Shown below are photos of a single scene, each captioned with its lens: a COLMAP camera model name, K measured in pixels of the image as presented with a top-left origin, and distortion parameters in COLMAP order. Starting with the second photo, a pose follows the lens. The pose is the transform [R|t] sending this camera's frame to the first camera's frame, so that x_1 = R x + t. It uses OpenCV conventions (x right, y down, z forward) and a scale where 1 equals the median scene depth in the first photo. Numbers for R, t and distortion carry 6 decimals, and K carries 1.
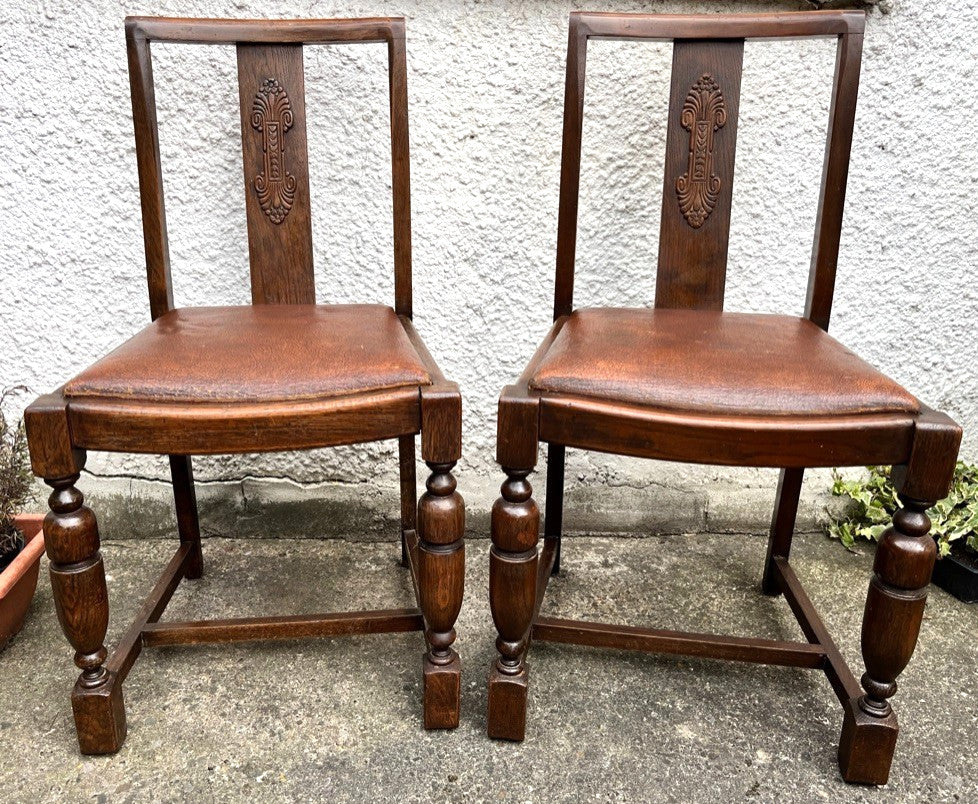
lens RADIAL K [[878.2, 0, 453.0], [0, 878.2, 396.2], [0, 0, 1]] dist [0.029700, -0.029815]
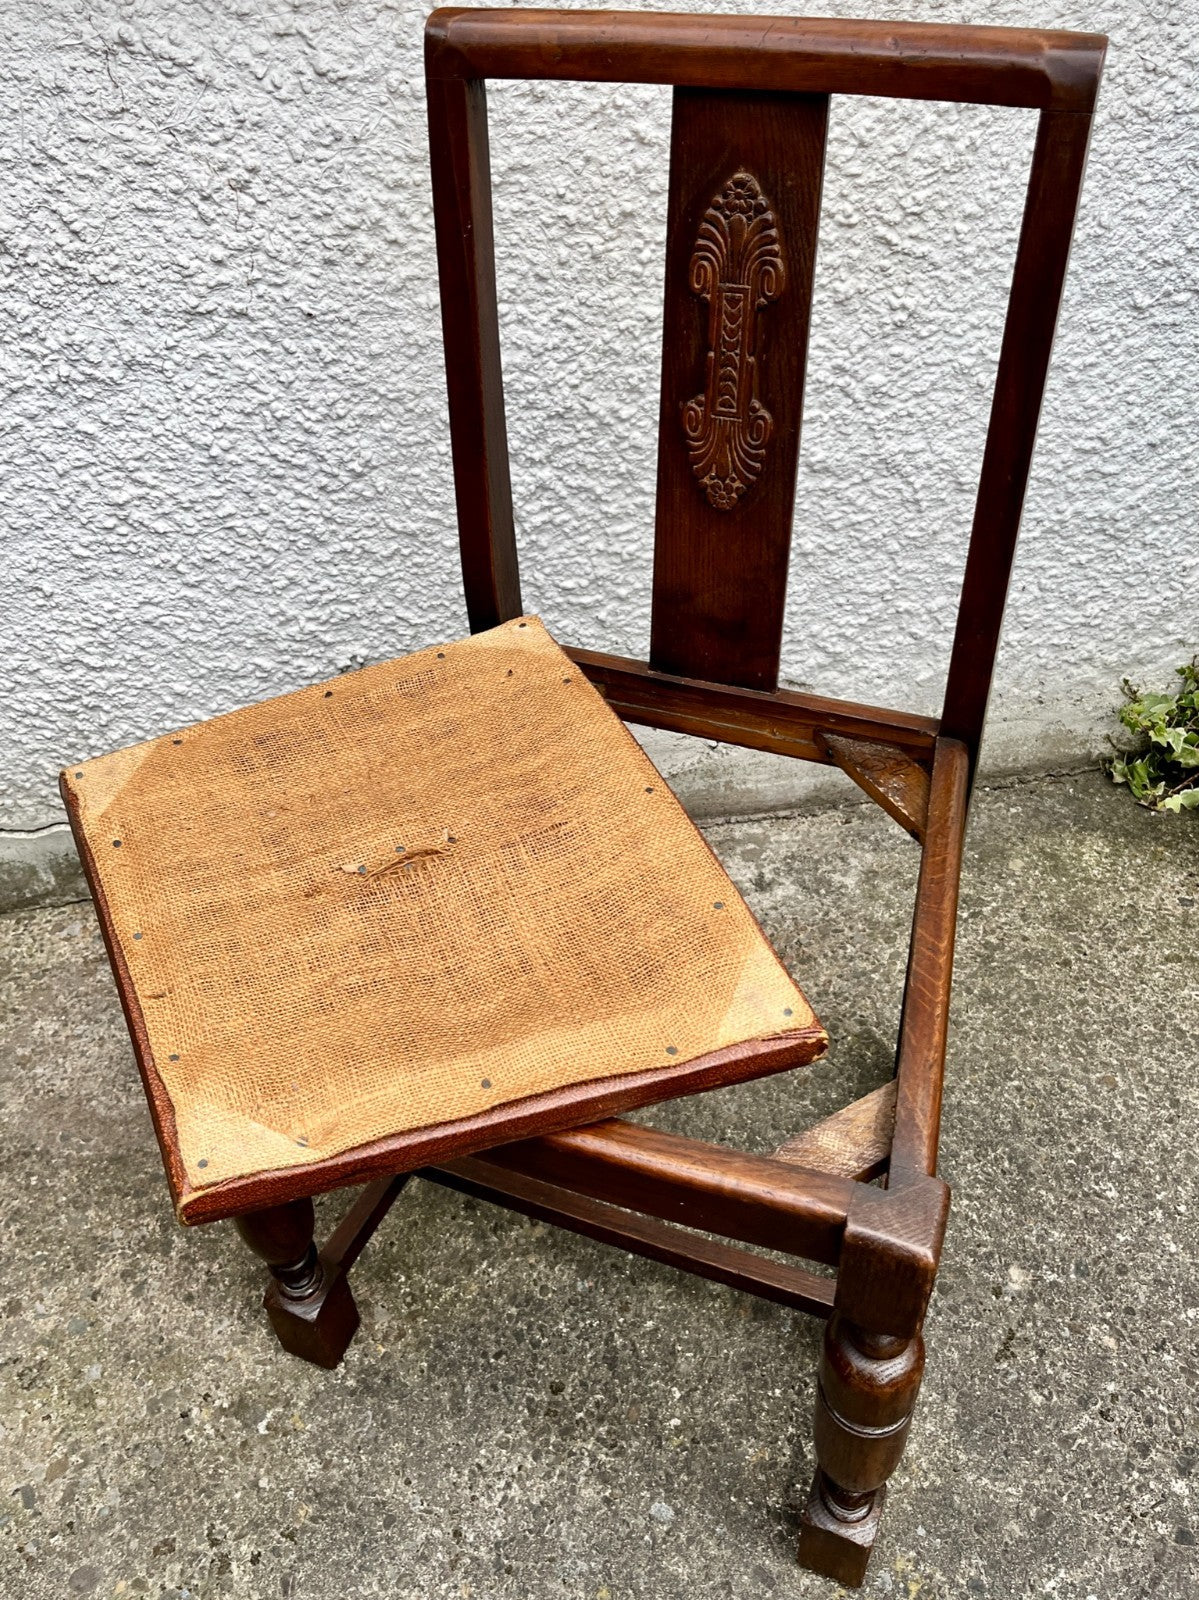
lens RADIAL K [[1319.2, 0, 585.3], [0, 1319.2, 743.9], [0, 0, 1]] dist [0.015894, -0.016081]
pose [[0.992562, -0.116655, 0.034825, 0.030673], [0.096238, 0.927037, 0.362408, -0.266091], [-0.074561, -0.356361, 0.931369, 0.184538]]
